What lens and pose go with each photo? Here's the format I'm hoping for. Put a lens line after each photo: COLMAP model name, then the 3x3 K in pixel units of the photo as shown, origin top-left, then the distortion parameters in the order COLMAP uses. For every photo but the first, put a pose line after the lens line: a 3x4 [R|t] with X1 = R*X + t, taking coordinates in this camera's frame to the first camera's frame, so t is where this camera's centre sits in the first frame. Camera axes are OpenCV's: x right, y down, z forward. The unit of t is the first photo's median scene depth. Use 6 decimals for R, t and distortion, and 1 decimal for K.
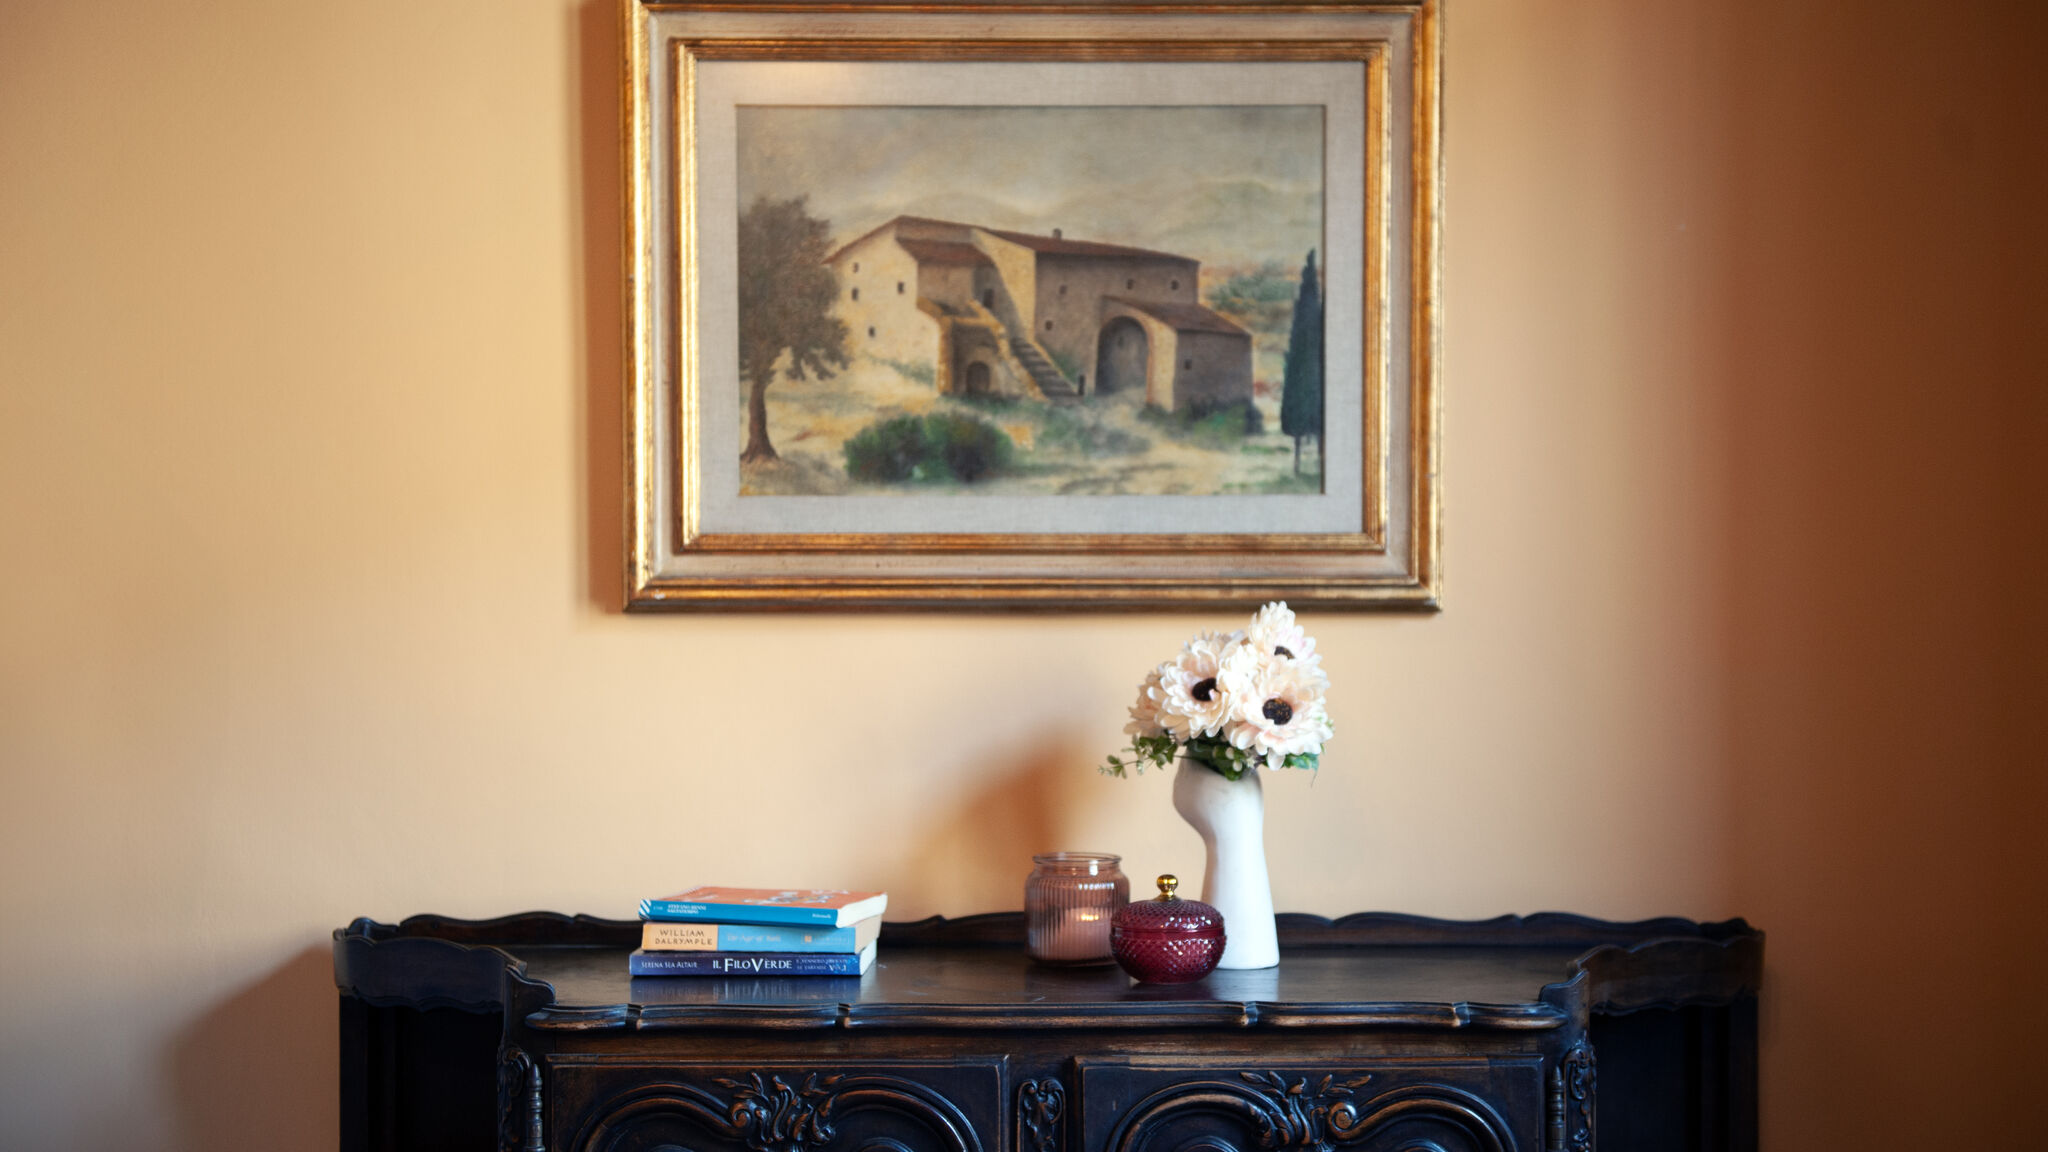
lens RADIAL K [[2711.8, 0, 1008.2], [0, 2711.8, 592.3], [0, 0, 1]] dist [0.119370, 0.000000]
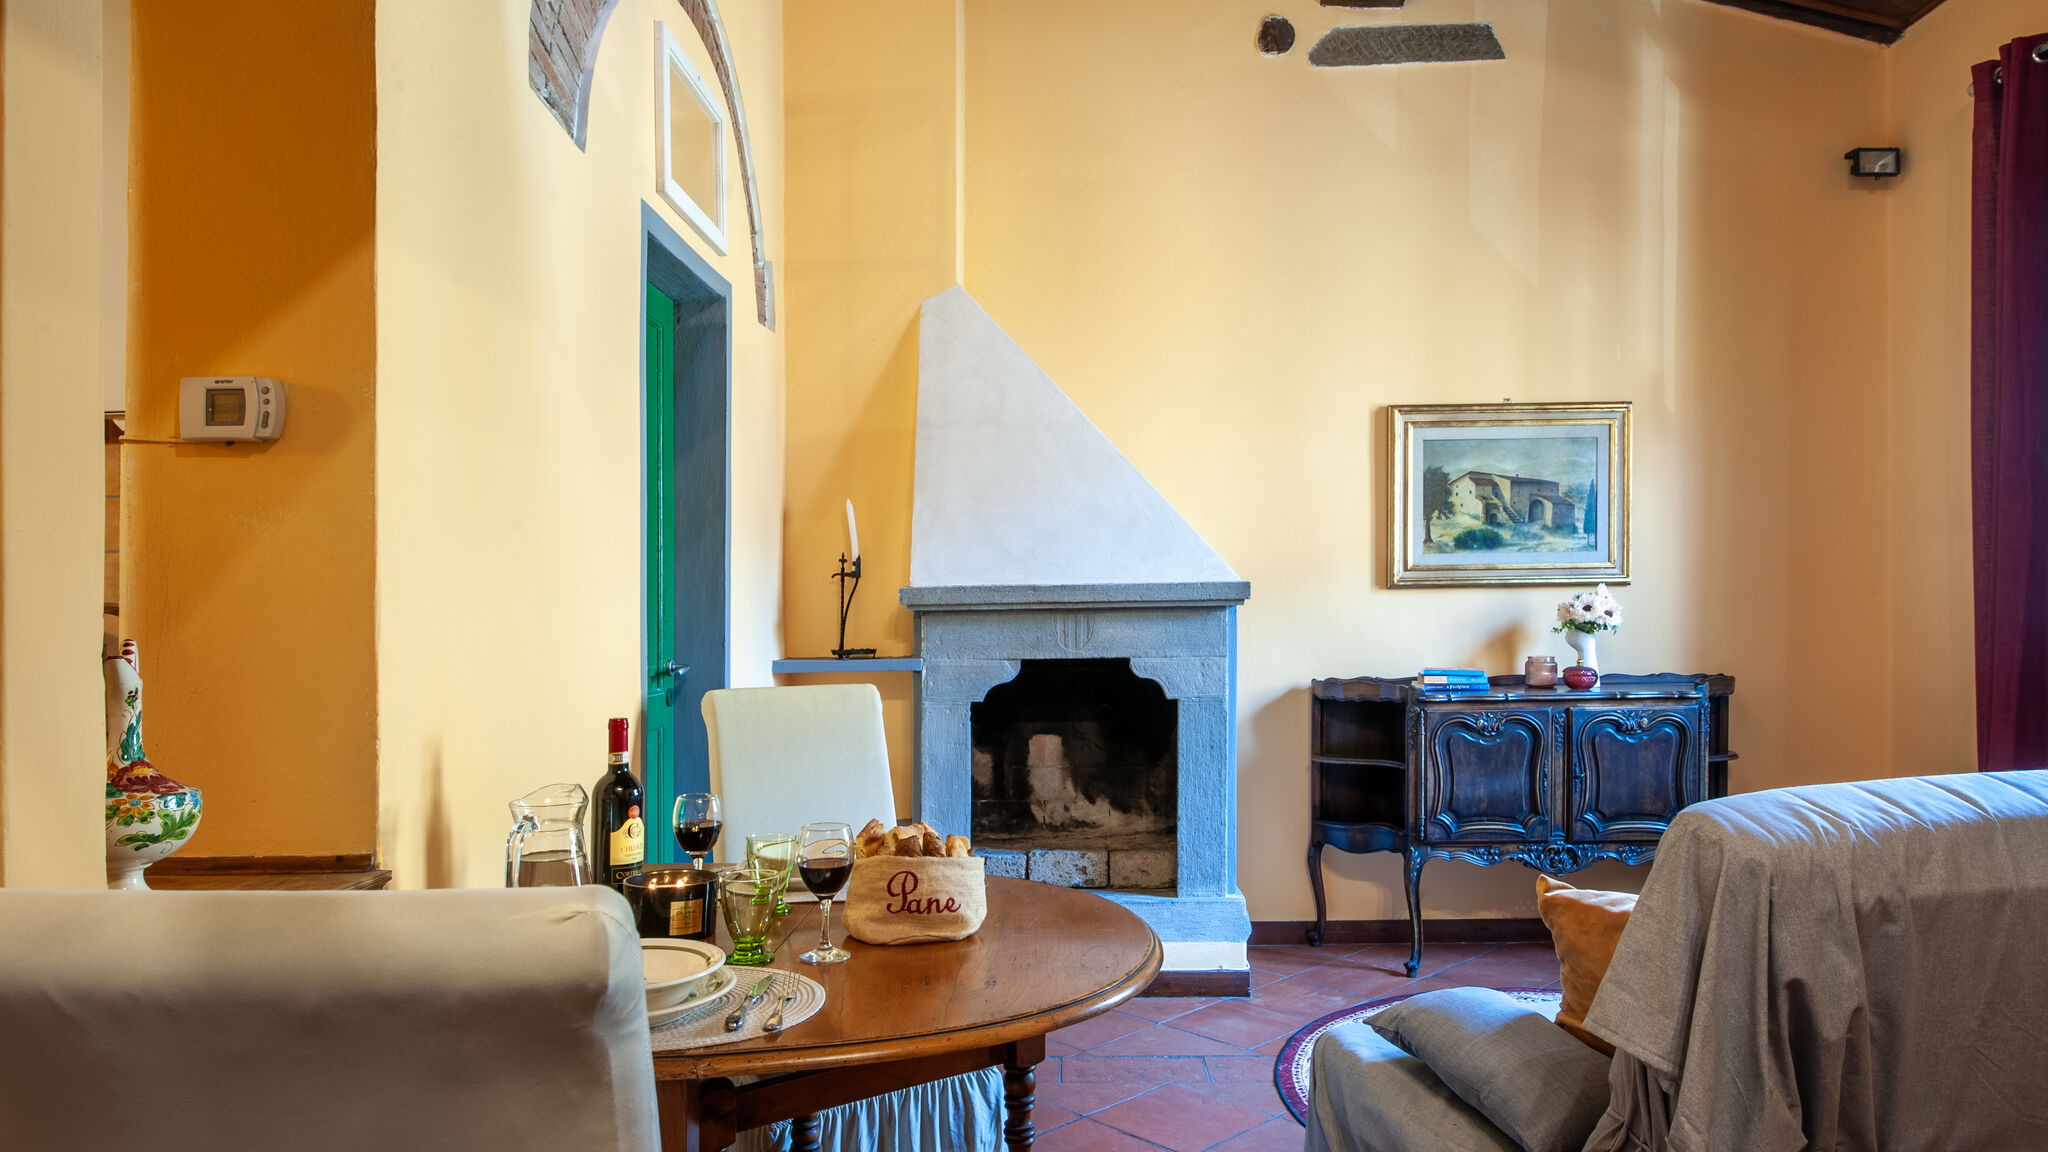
lens RADIAL K [[1307.8, 0, 993.7], [0, 1307.8, 618.0], [0, 0, 1]] dist [-0.016478, 0.008357]
pose [[0.999400, -0.013067, -0.032071, -0.587507], [0.014044, 0.999438, 0.030440, -0.012510], [0.031655, -0.030872, 0.999022, -0.659956]]
